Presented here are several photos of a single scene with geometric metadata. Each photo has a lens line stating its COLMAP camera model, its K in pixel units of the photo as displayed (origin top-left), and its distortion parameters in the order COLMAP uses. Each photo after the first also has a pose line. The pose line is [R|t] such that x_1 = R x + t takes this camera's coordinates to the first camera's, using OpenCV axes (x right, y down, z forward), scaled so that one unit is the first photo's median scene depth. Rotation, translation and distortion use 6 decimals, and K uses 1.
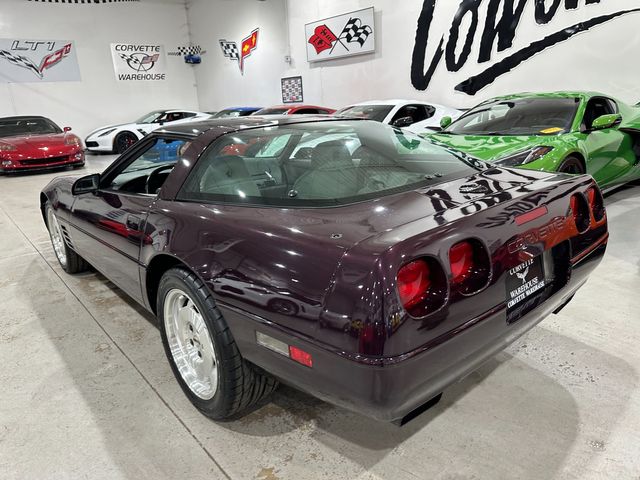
lens RADIAL K [[454.5, 0, 321.0], [0, 454.5, 236.9], [0, 0, 1]] dist [0.032624, -0.050456]
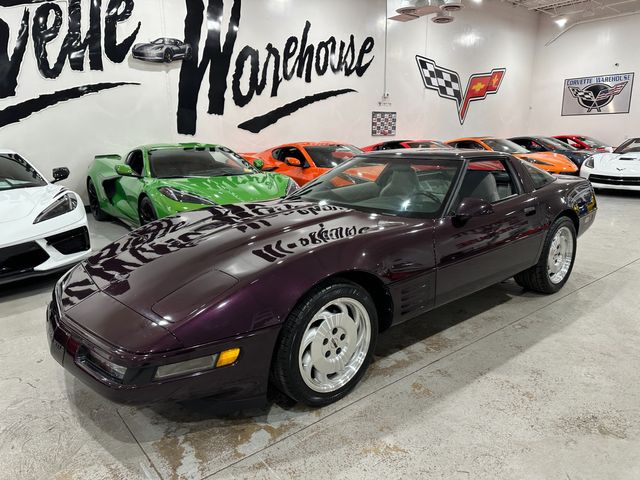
lens RADIAL K [[452.7, 0, 322.2], [0, 452.7, 246.0], [0, 0, 1]] dist [0.036253, -0.041577]
pose [[0.010971, -0.185311, 0.982619, -0.463393], [0.298452, 0.938493, 0.173657, -0.094097], [-0.954362, 0.291359, 0.065602, 0.382886]]
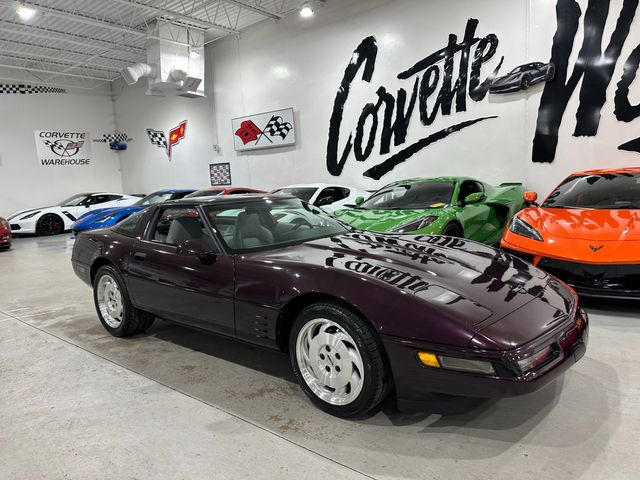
lens RADIAL K [[449.6, 0, 321.8], [0, 449.6, 243.5], [0, 0, 1]] dist [0.073052, -0.099563]
pose [[0.982347, -0.027782, 0.184991, -0.041094], [0.056665, 0.986641, -0.152734, 0.031948], [-0.178277, 0.160521, 0.970799, -0.109719]]
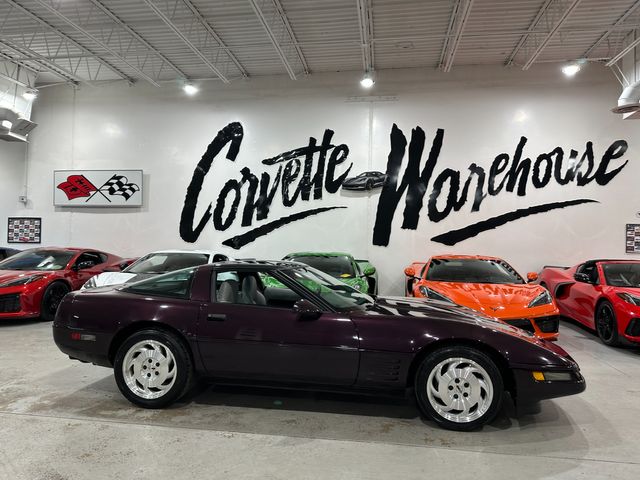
lens RADIAL K [[447.1, 0, 322.5], [0, 447.1, 240.5], [0, 0, 1]] dist [0.161289, -0.272433]
pose [[0.742360, 0.070810, 0.666249, -0.327879], [0.137374, 0.957187, -0.254798, 0.023359], [-0.655766, 0.280678, 0.700850, -0.059326]]
